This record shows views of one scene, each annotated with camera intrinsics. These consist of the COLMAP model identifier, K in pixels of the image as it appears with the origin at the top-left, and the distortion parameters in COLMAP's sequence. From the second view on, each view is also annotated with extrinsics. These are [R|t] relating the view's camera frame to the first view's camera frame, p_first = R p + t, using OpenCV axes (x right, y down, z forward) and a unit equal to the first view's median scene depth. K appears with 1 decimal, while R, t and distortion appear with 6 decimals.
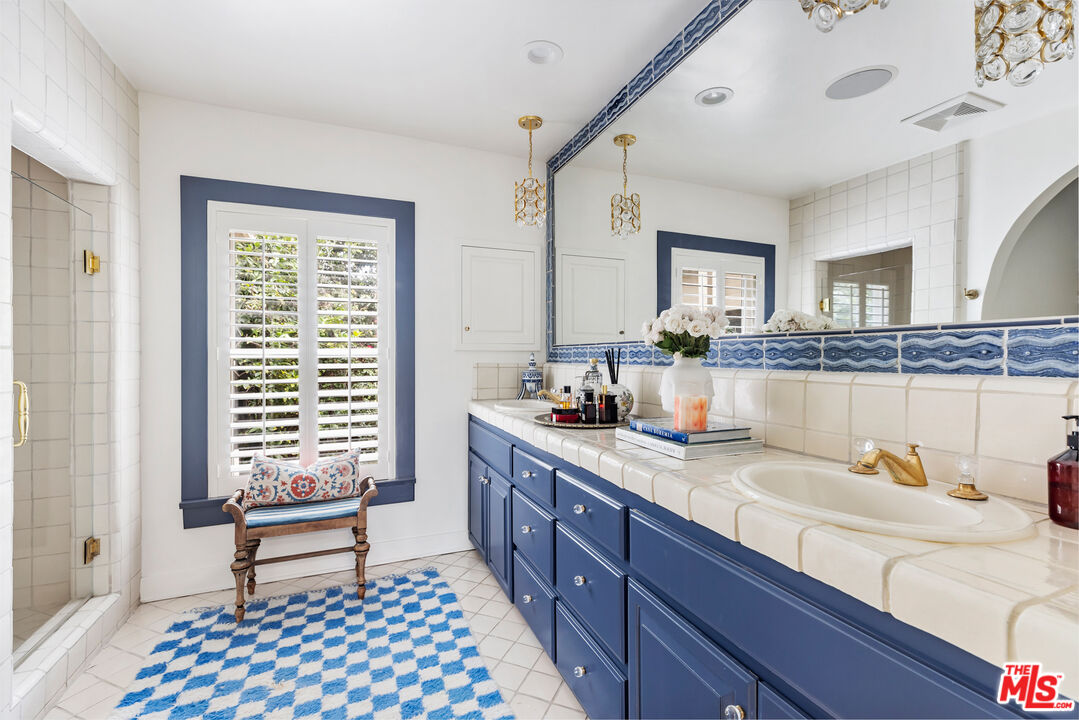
lens RADIAL K [[477.0, 0, 539.5], [0, 477.0, 360.0], [0, 0, 1]] dist [0.000213, -0.000040]
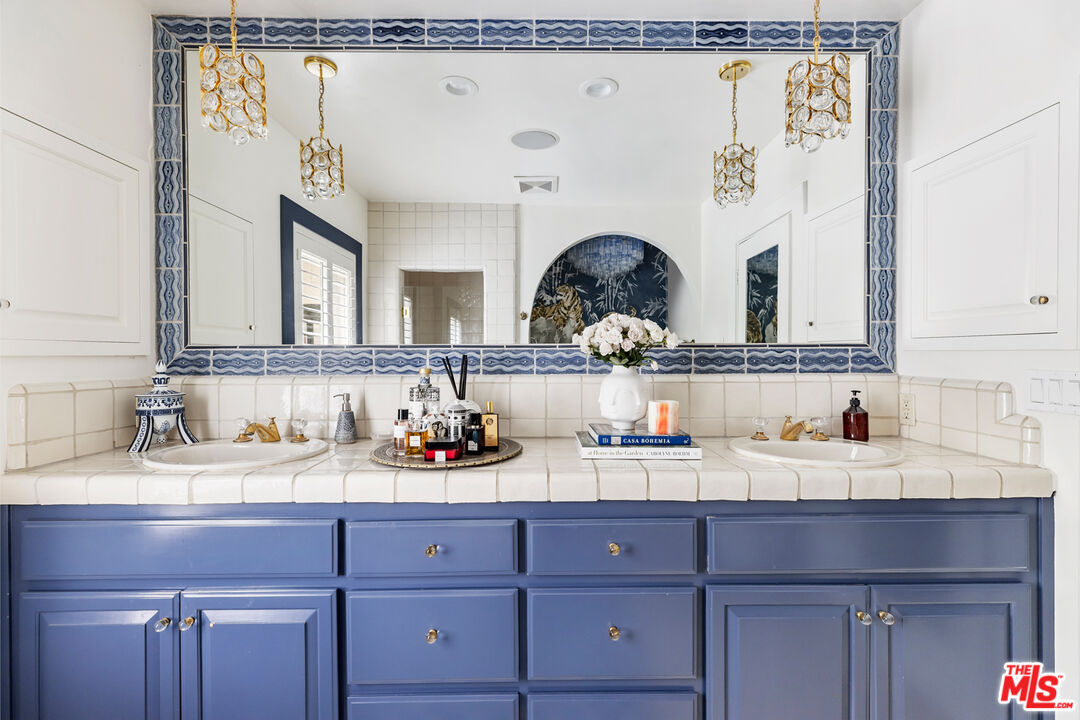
lens RADIAL K [[503.6, 0, 540.0], [0, 503.6, 360.0], [0, 0, 1]] dist [-0.041836, 0.000050]
pose [[0.344564, -0.002803, 0.938759, -0.859884], [0.011067, 0.999938, -0.001076, -0.019498], [-0.938698, 0.010760, 0.344573, 0.905073]]
